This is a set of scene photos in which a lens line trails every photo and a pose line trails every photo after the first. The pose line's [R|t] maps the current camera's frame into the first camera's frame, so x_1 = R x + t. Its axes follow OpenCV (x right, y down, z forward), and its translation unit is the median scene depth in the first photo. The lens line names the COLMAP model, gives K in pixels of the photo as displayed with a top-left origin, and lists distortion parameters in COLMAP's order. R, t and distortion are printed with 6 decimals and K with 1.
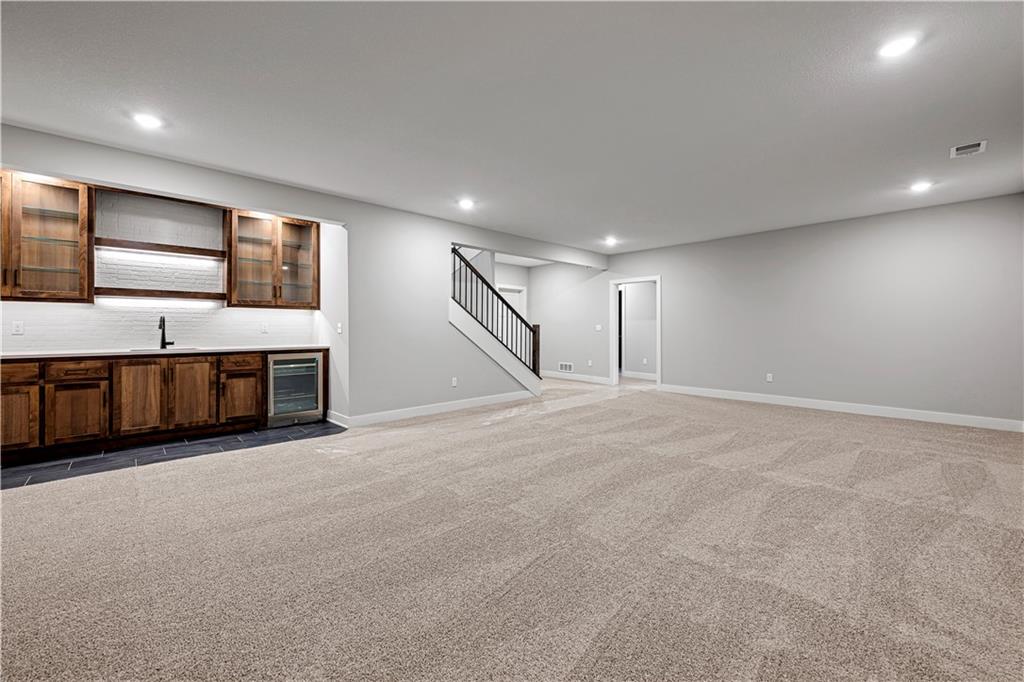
lens RADIAL K [[396.7, 0, 510.9], [0, 396.7, 329.4], [0, 0, 1]] dist [-0.000517, -0.000027]
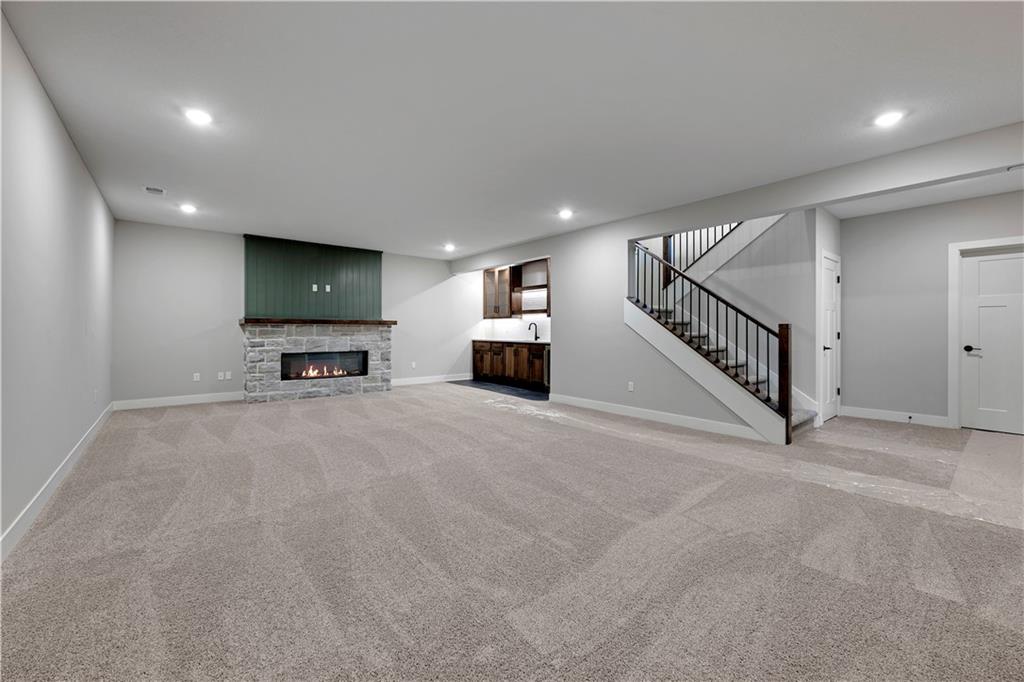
lens RADIAL K [[396.7, 0, 510.9], [0, 396.7, 329.4], [0, 0, 1]] dist [-0.000517, -0.000027]
pose [[-0.034744, 0.001291, -0.999395, 1.089286], [-0.003335, 0.999993, 0.001408, -0.006000], [0.999391, 0.003382, -0.034739, 0.994662]]
